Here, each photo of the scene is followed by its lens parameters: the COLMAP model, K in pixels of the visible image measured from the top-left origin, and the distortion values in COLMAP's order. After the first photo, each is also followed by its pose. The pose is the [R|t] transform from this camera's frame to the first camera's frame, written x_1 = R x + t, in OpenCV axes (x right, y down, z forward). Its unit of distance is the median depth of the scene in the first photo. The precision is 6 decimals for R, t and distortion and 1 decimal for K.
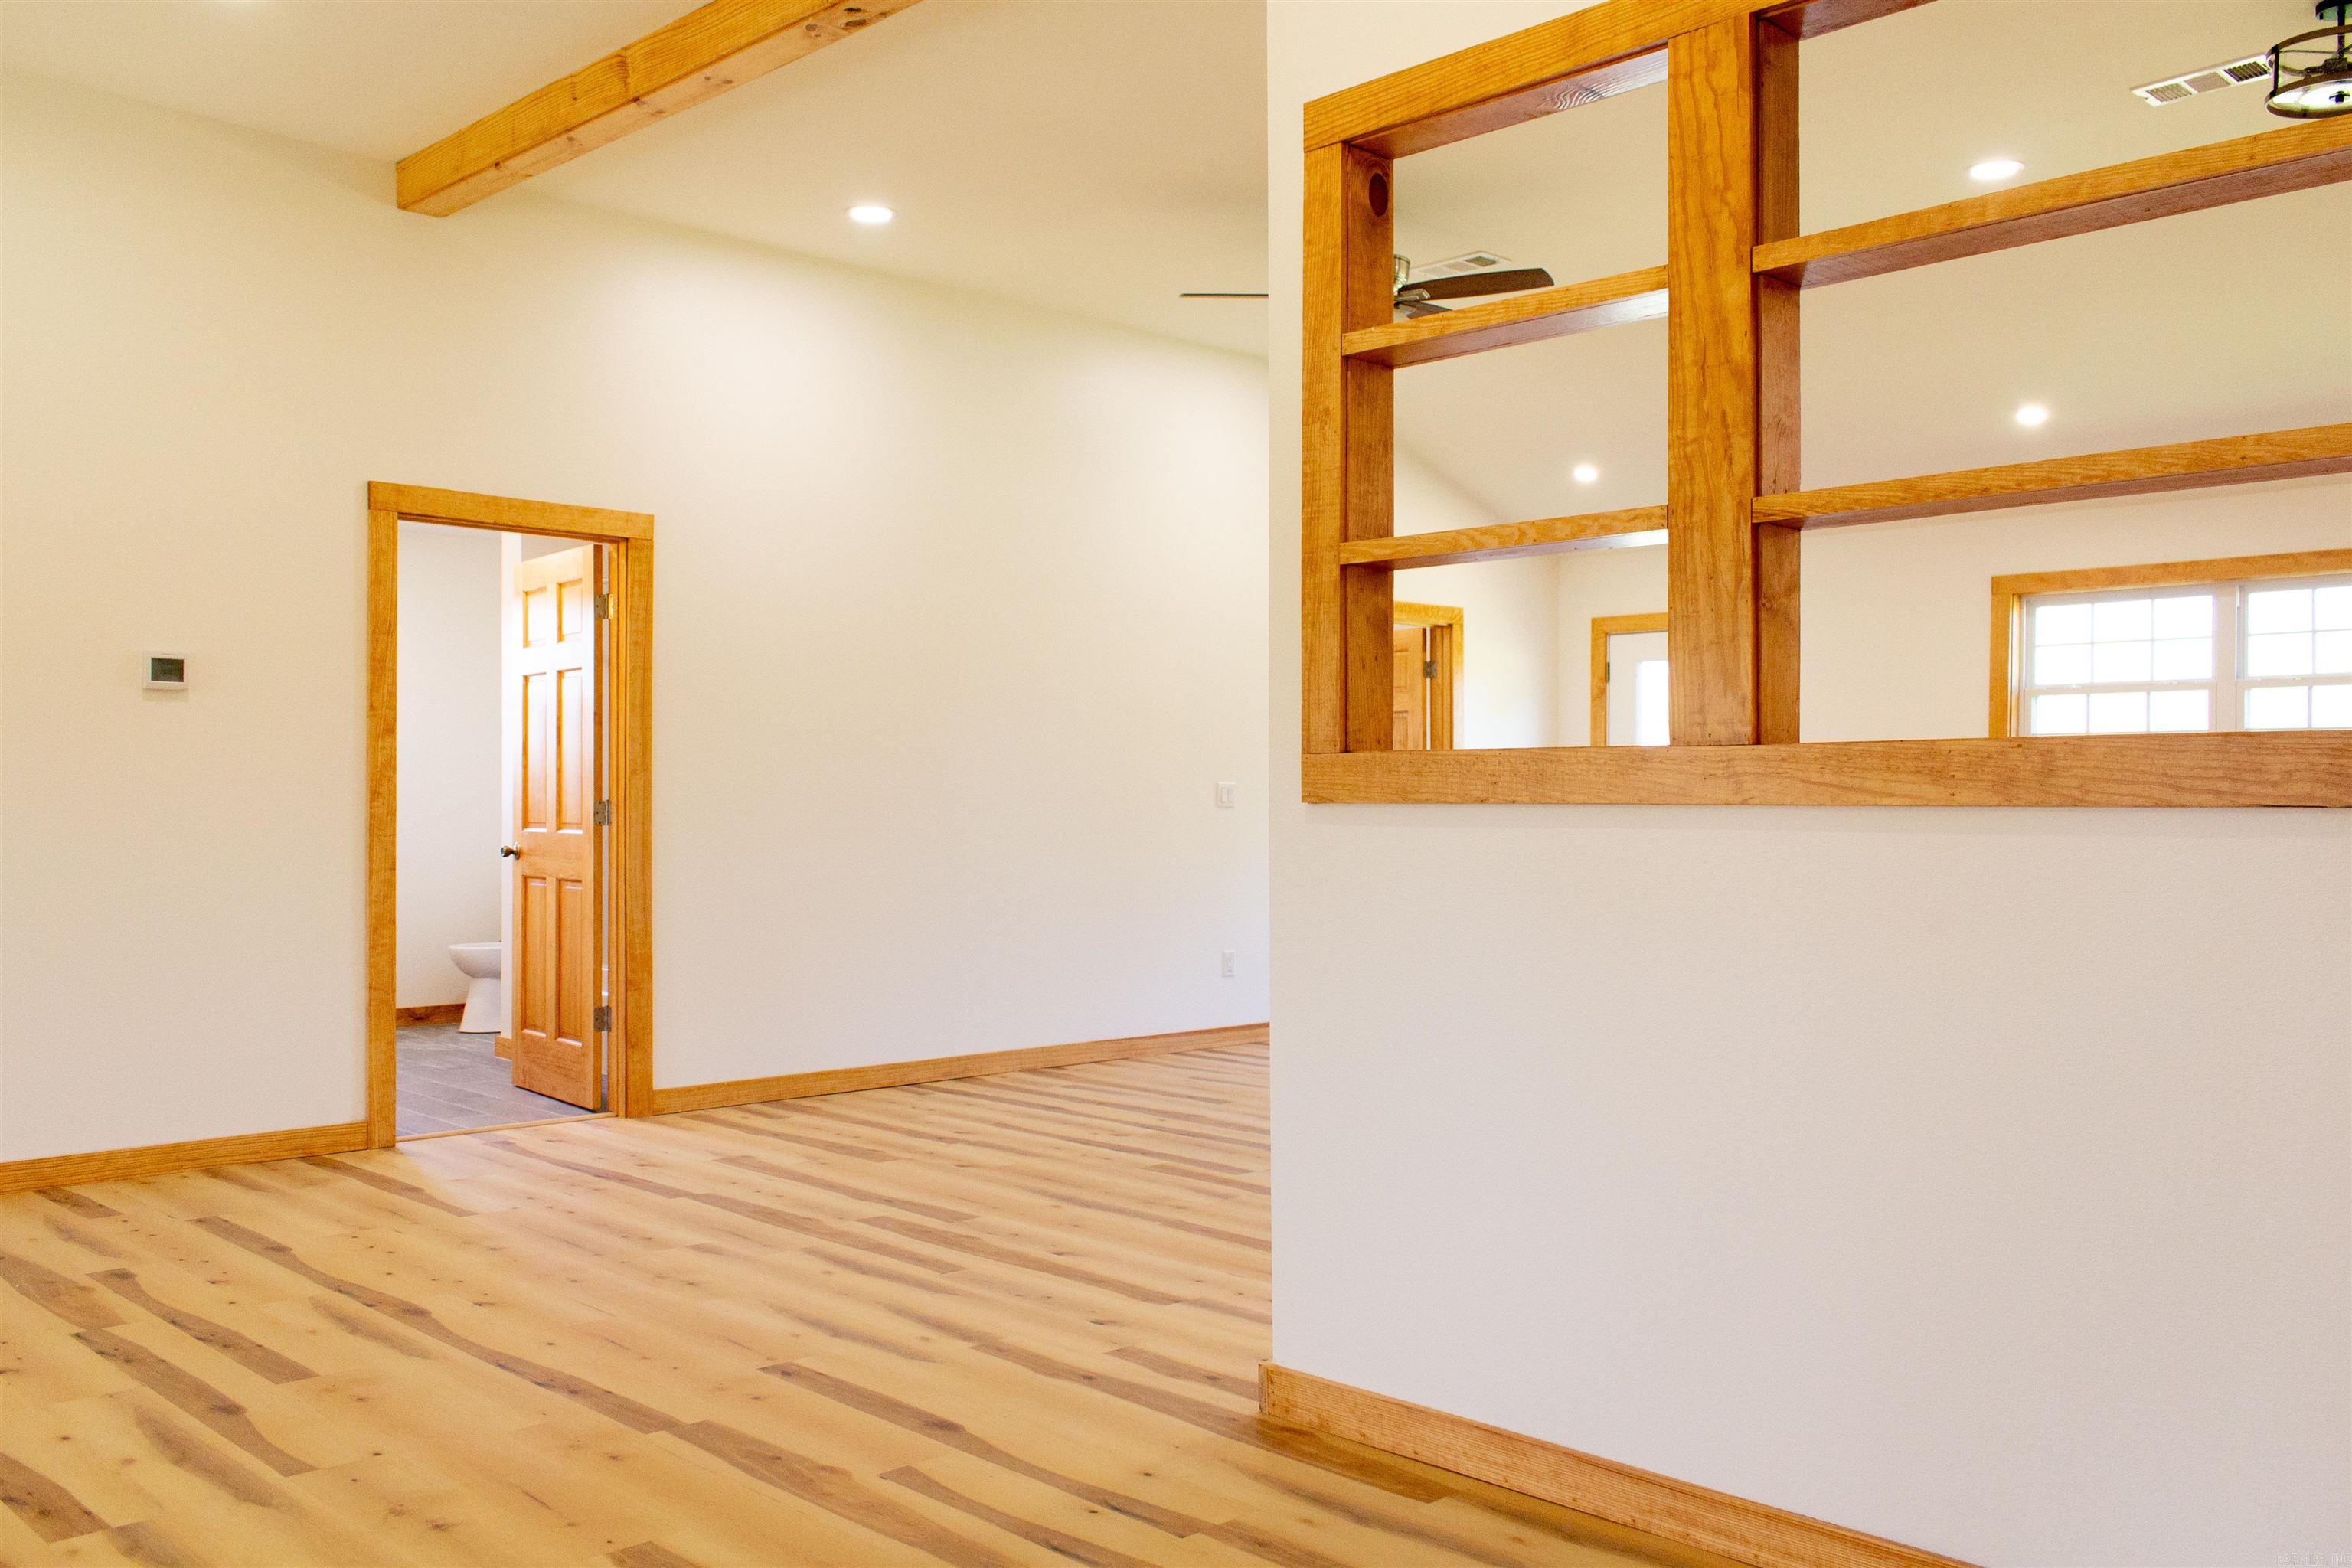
lens RADIAL K [[1893.3, 0, 1162.9], [0, 1893.3, 811.6], [0, 0, 1]] dist [-0.007862, 0.015873]
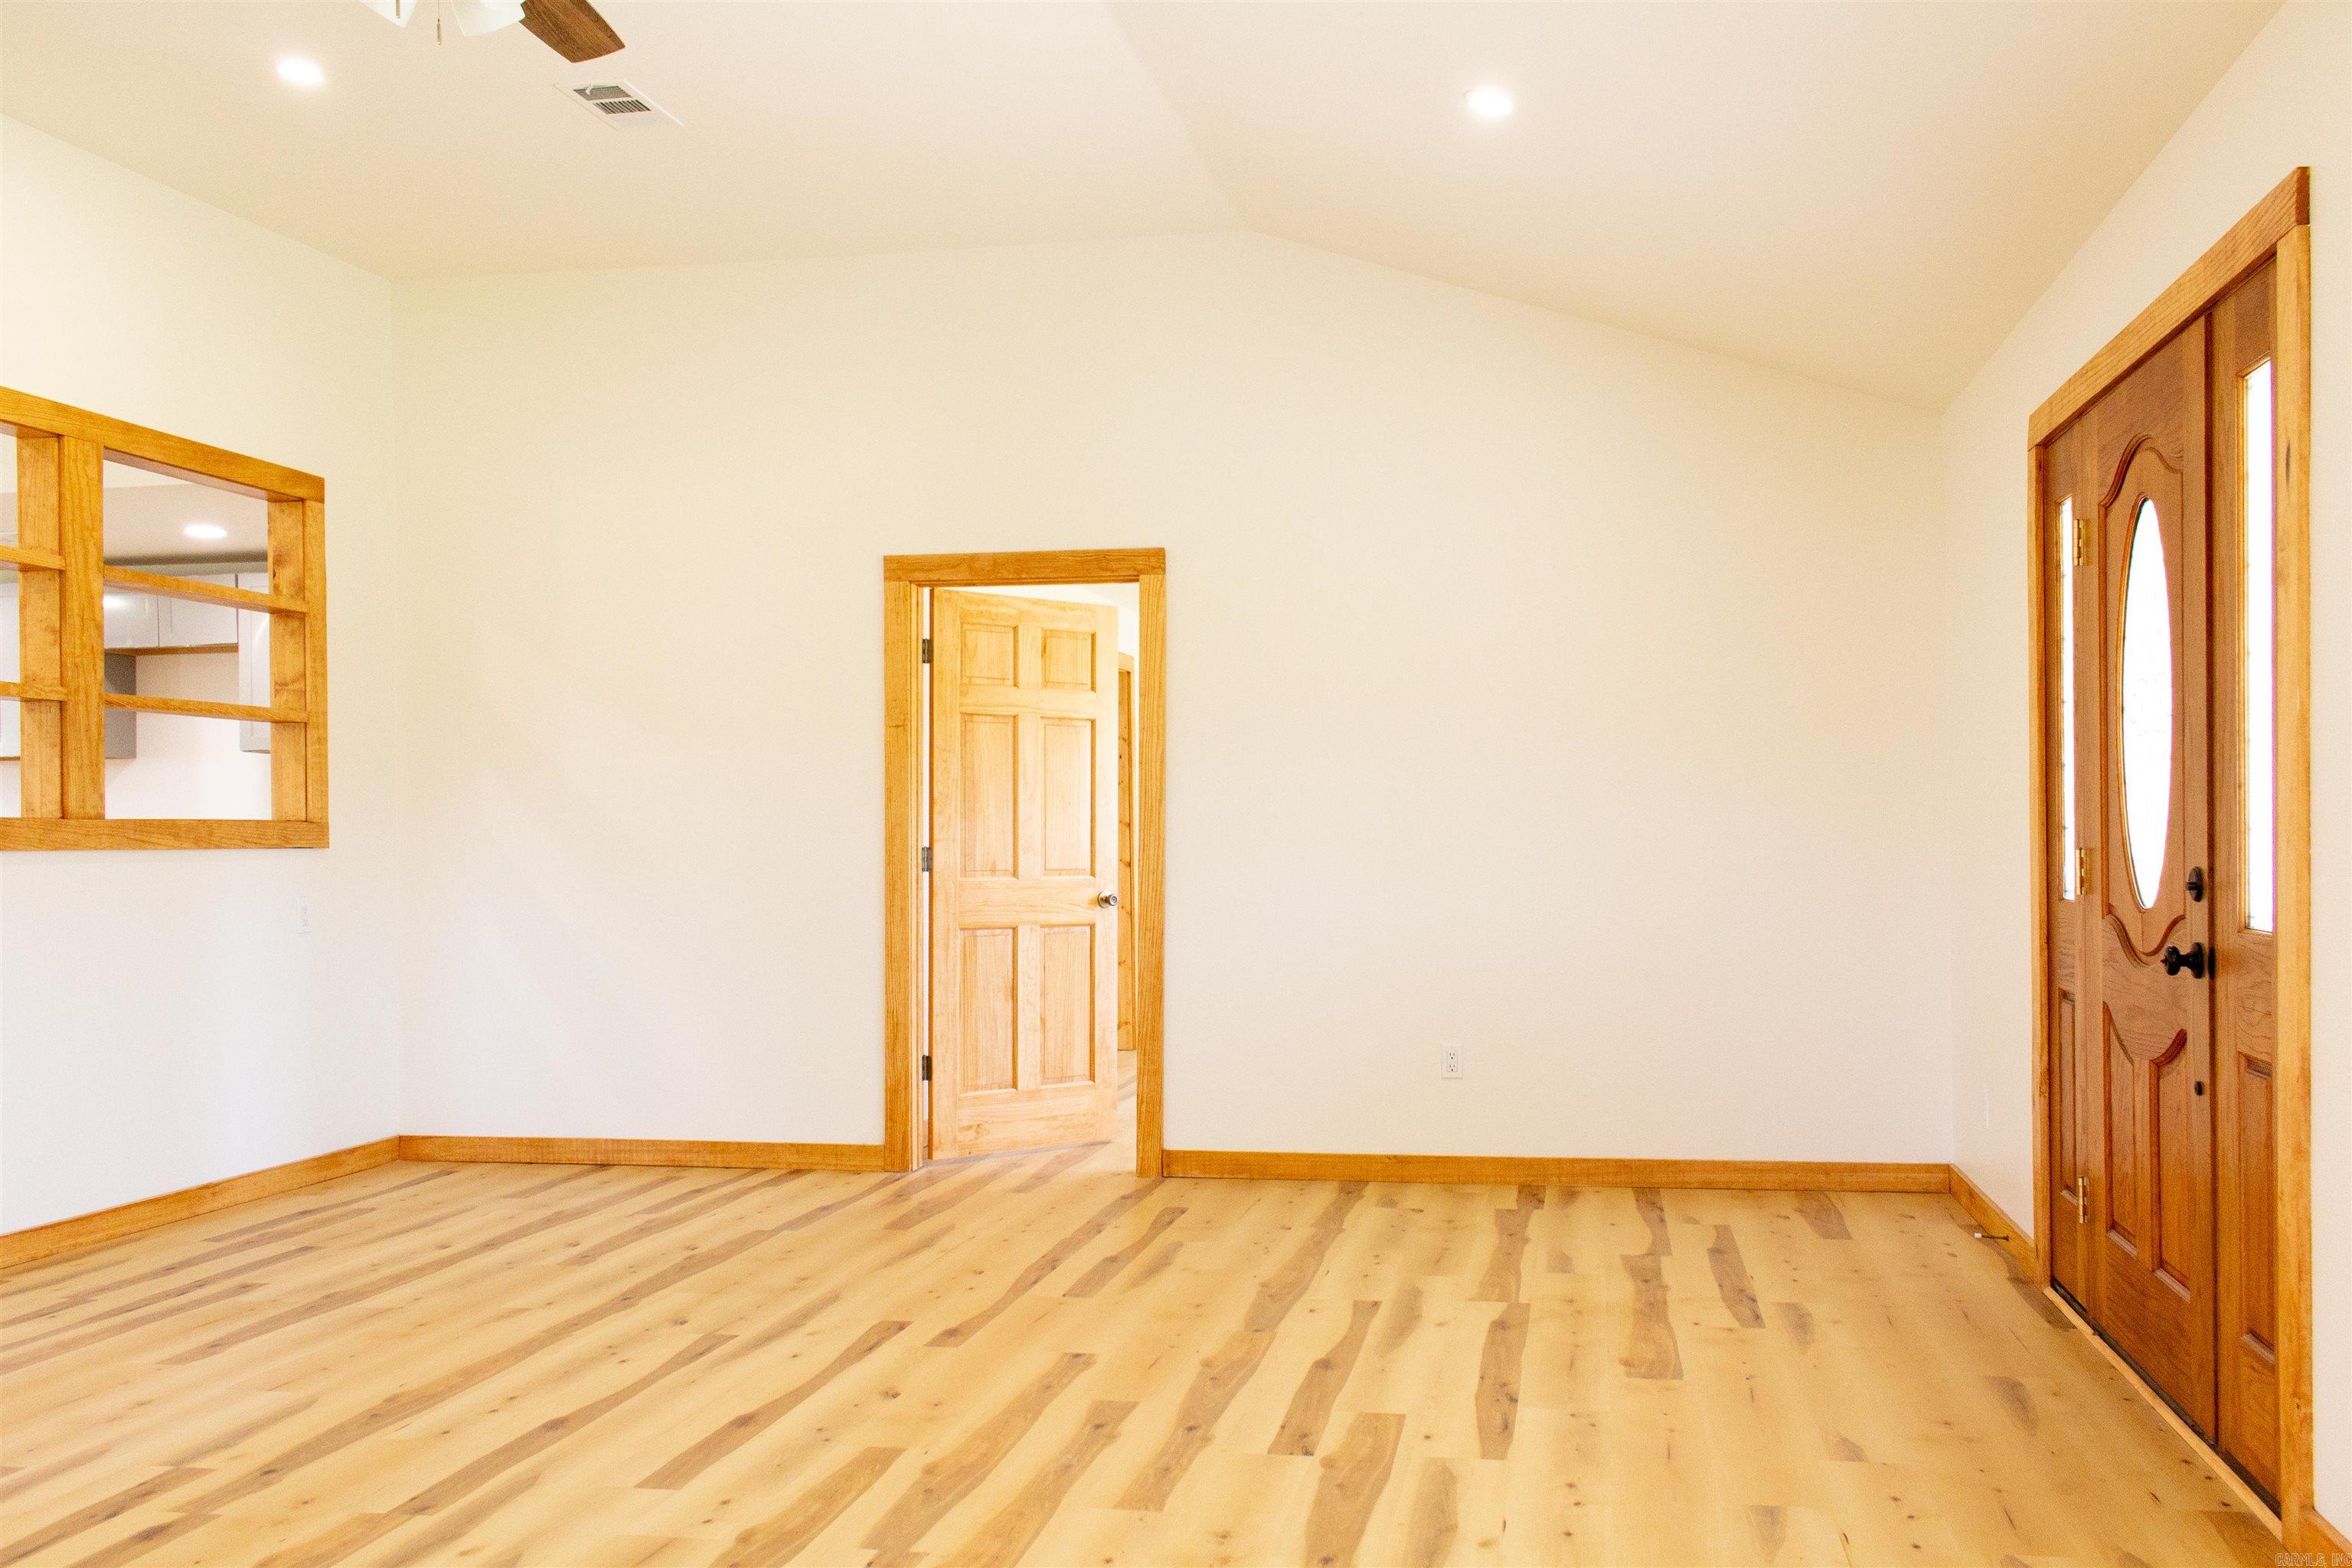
lens RADIAL K [[1923.2, 0, 1228.5], [0, 1923.2, 845.2], [0, 0, 1]] dist [0.000574, 0.020337]
pose [[-0.581035, -0.001807, 0.813877, -1.985120], [0.012691, 0.999856, 0.011280, -0.015951], [-0.813780, 0.016883, -0.580928, 1.214846]]
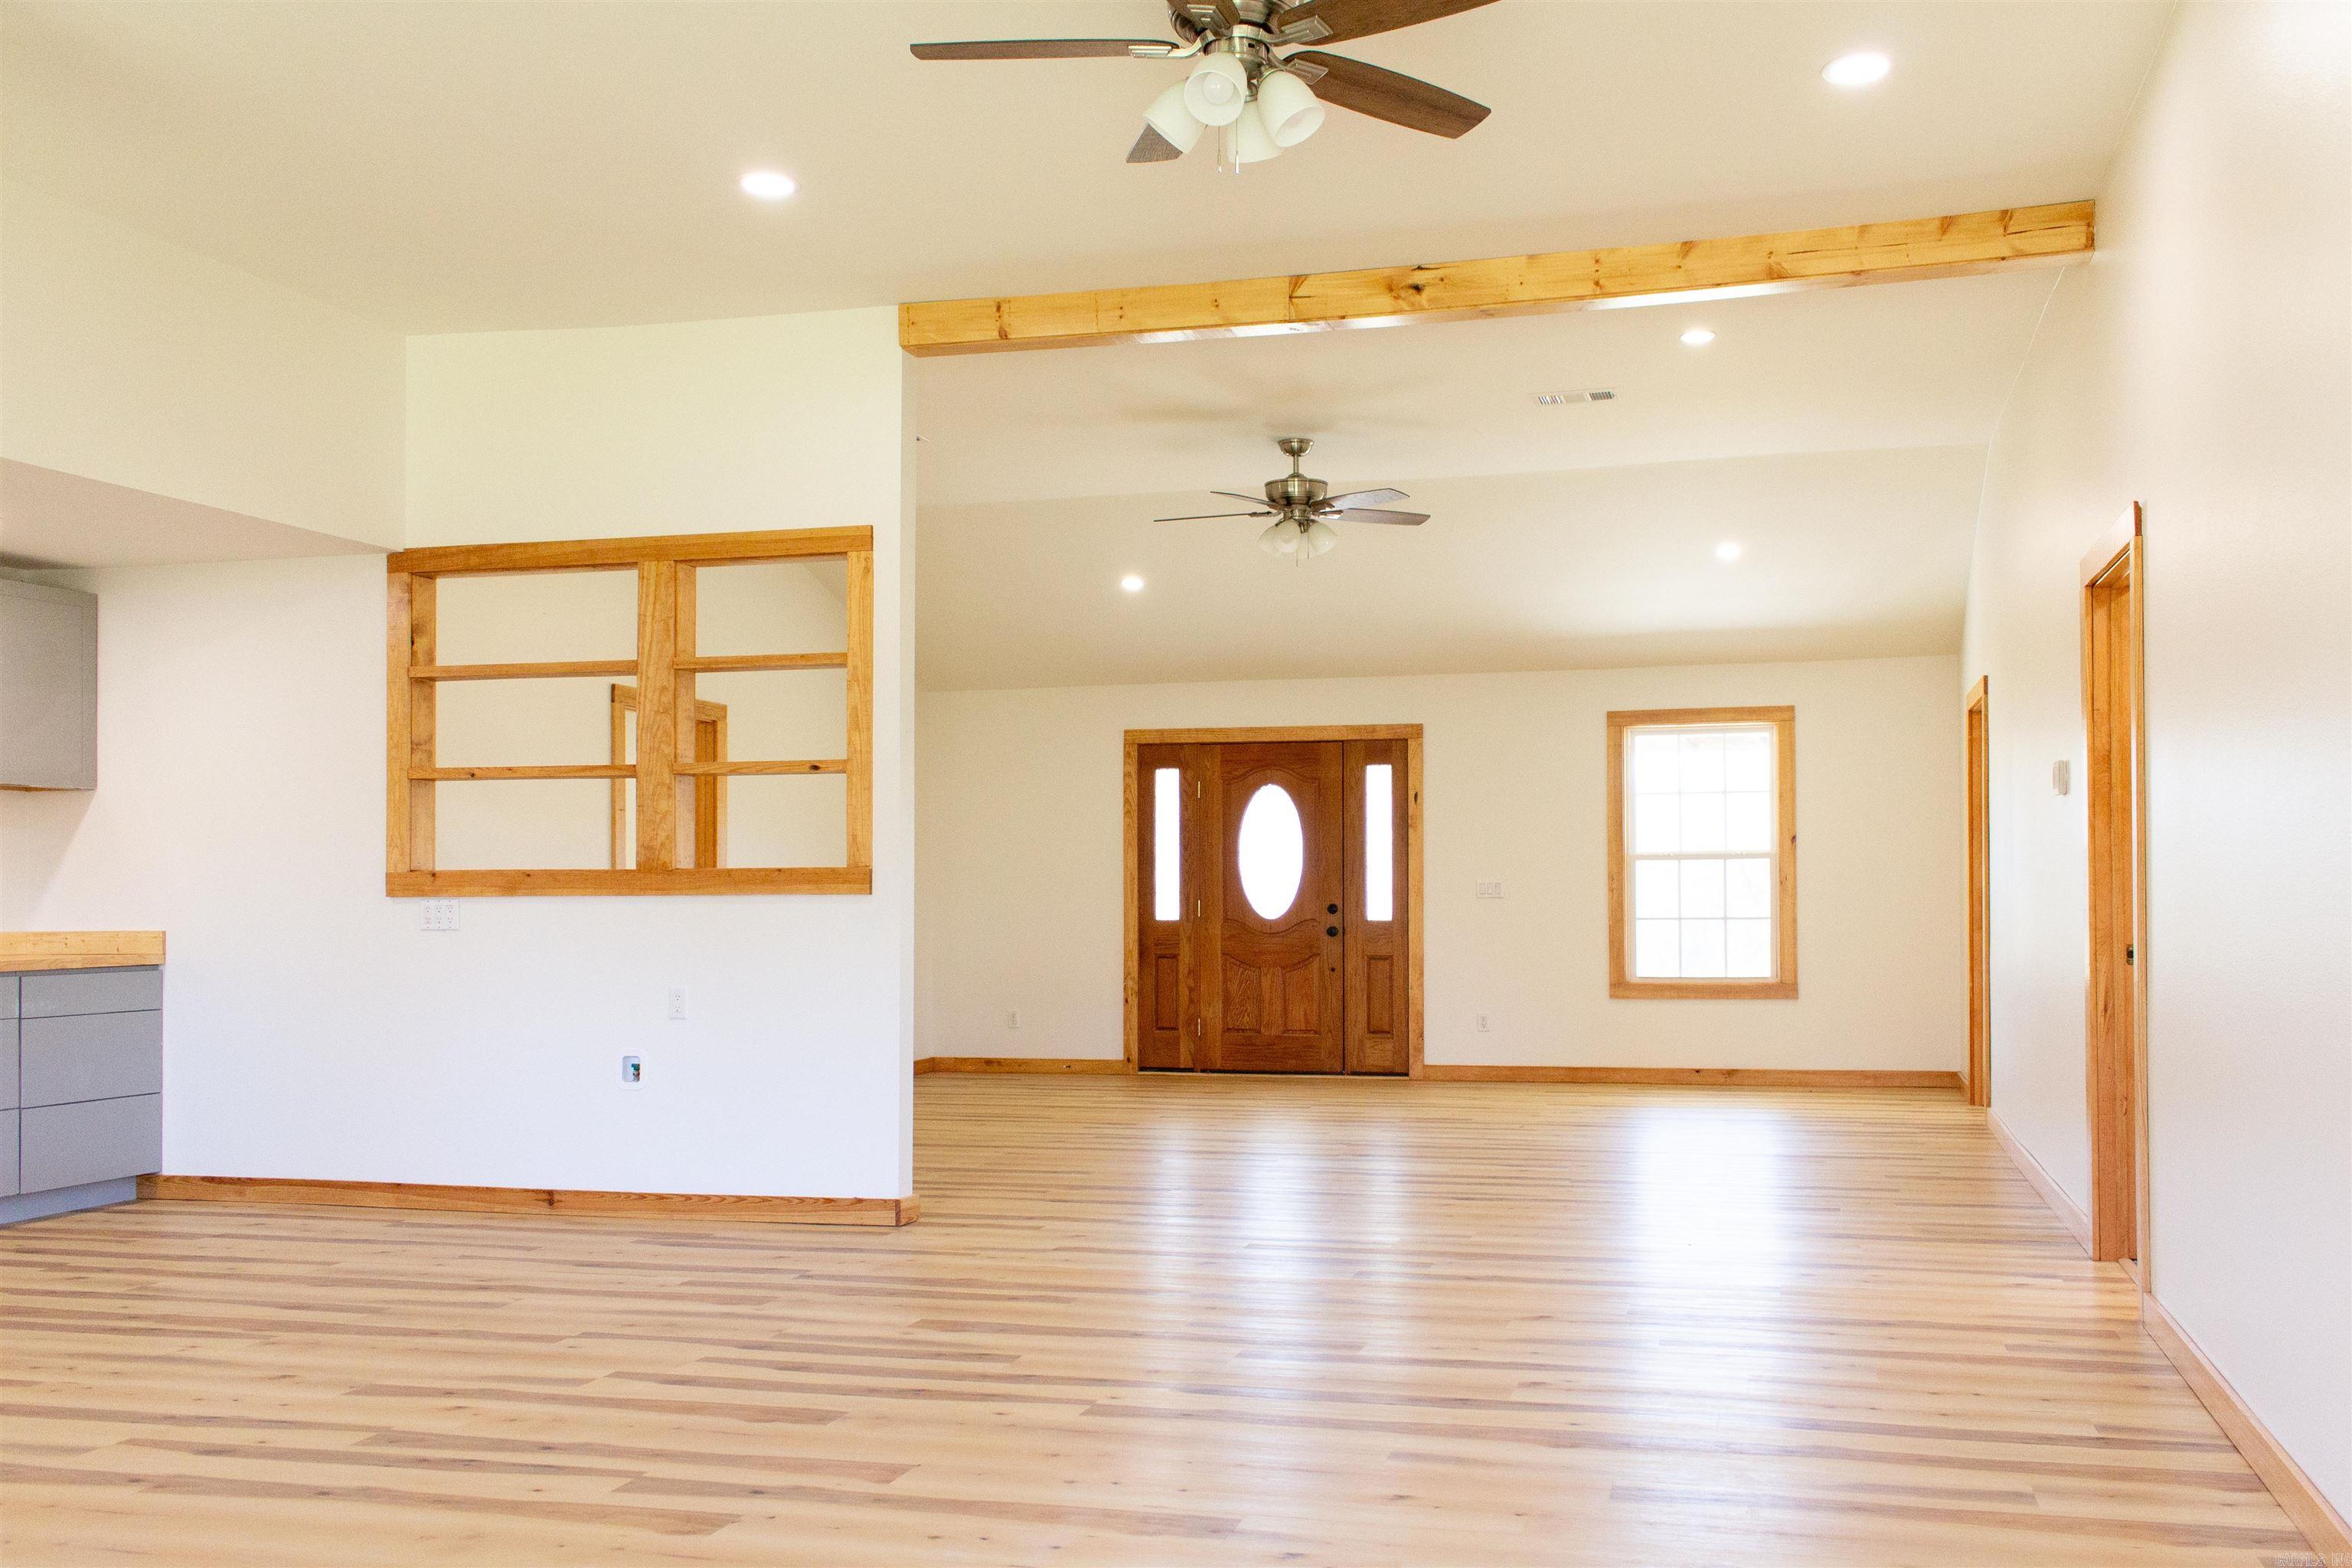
lens RADIAL K [[1923.2, 0, 1265.4], [0, 1923.2, 872.1], [0, 0, 1]] dist [0.000574, 0.020337]
pose [[-0.863548, -0.006914, -0.504220, 1.030990], [-0.004007, 0.999969, -0.006850, -0.019022], [0.504251, -0.003895, -0.863548, 3.626954]]
